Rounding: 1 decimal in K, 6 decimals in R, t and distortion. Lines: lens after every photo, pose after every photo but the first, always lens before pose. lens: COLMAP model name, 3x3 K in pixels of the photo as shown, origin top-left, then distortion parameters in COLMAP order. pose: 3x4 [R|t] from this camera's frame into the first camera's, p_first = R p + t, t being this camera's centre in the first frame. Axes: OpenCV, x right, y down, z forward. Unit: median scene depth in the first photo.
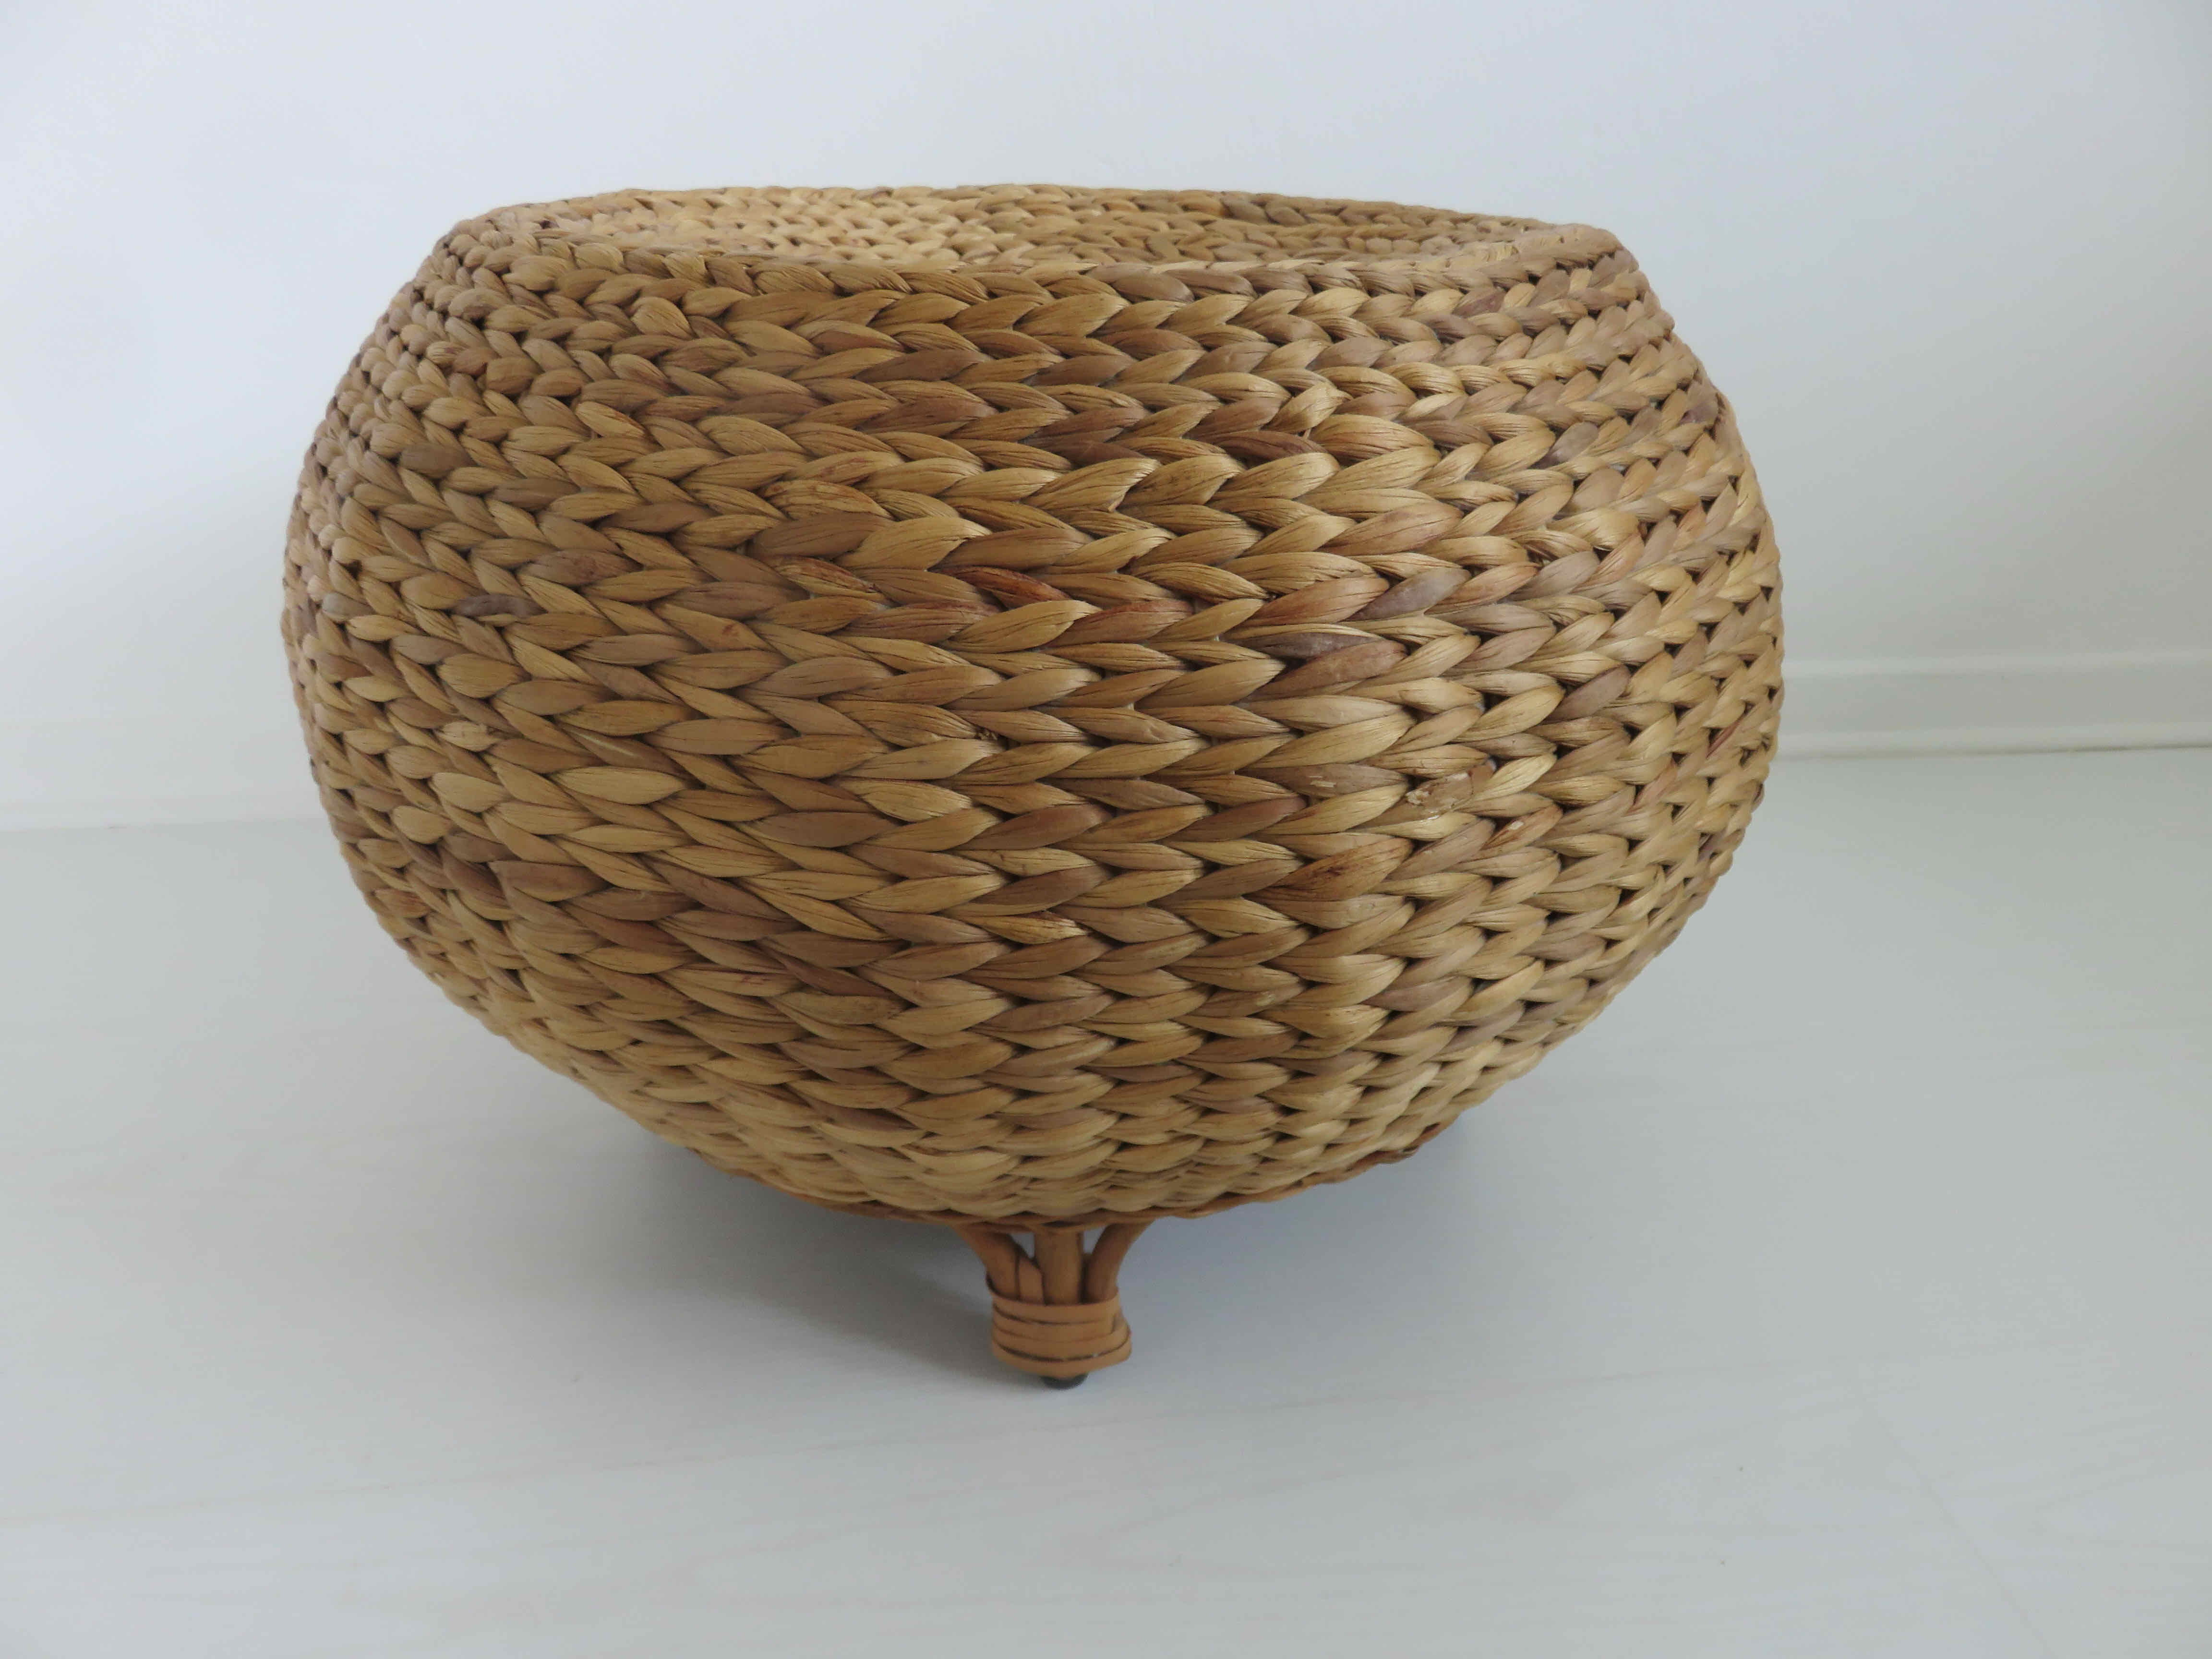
lens RADIAL K [[1703.7, 0, 1105.7], [0, 1703.7, 821.1], [0, 0, 1]] dist [0.007086, -0.004326]
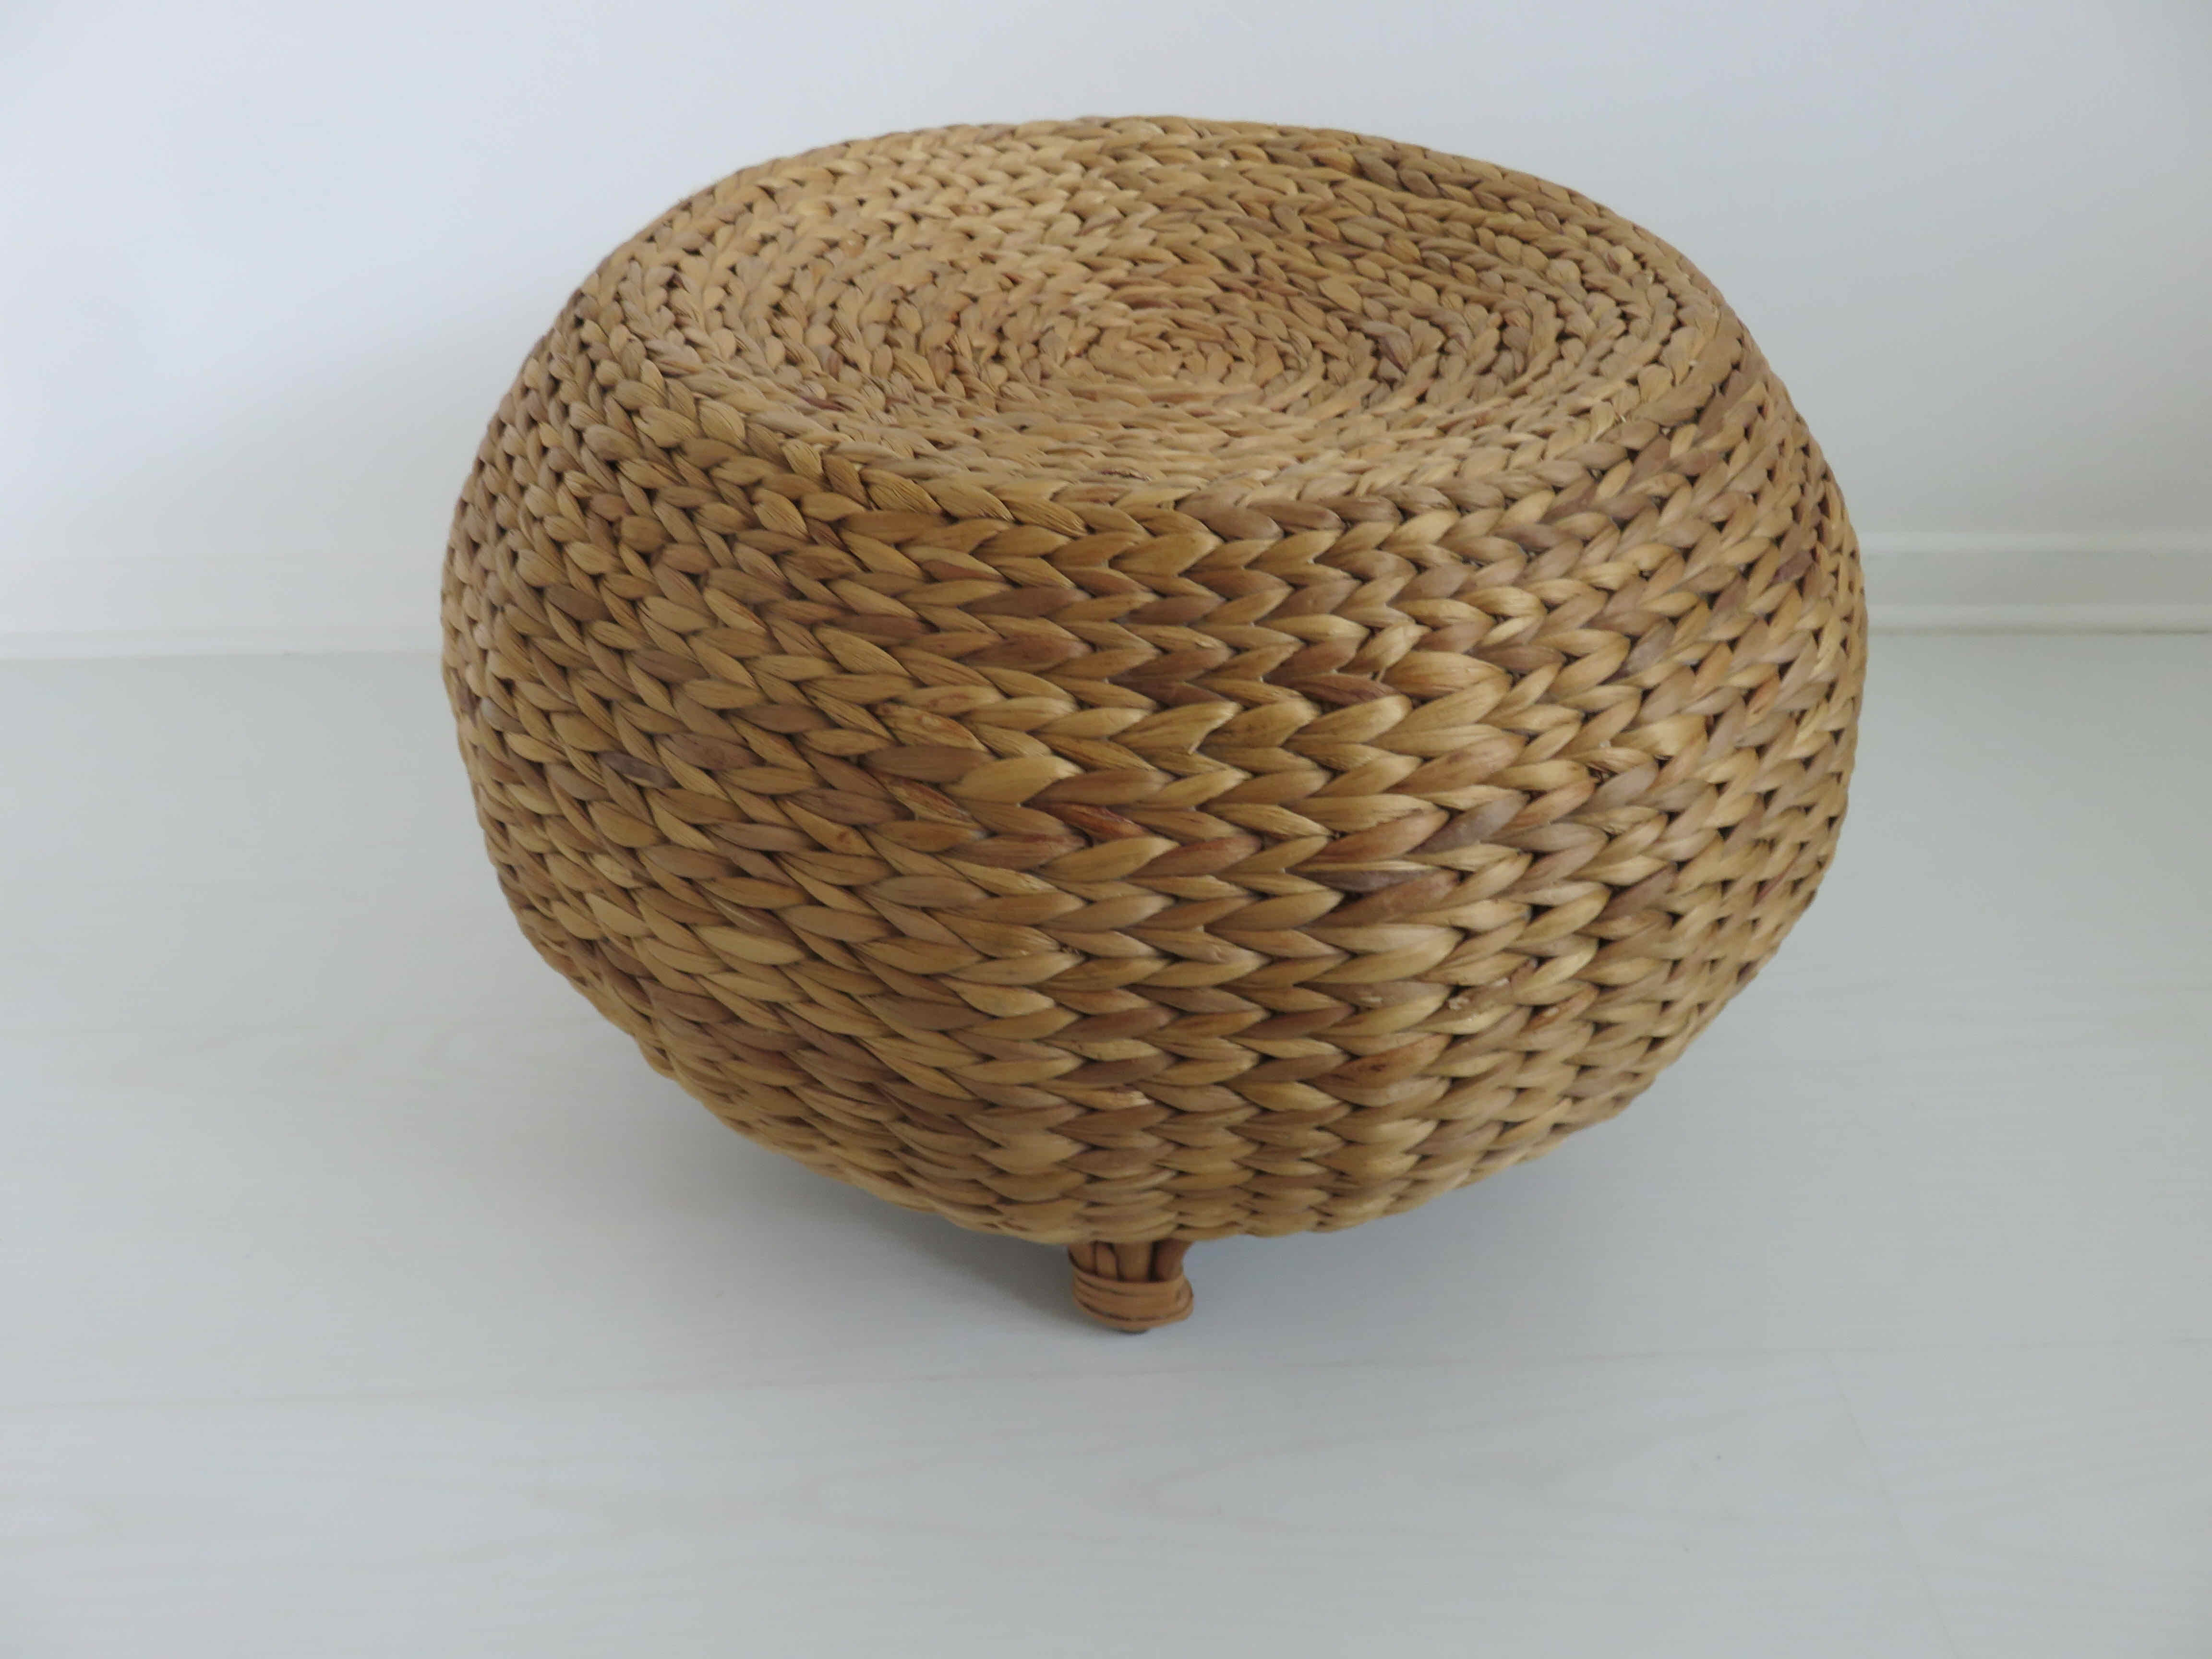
lens RADIAL K [[1703.7, 0, 1105.7], [0, 1703.7, 821.1], [0, 0, 1]] dist [0.007086, -0.004326]
pose [[0.996143, 0.053824, -0.069298, 0.024988], [-0.035749, 0.970197, 0.239667, -0.381358], [0.080133, -0.236266, 0.968379, -0.057007]]
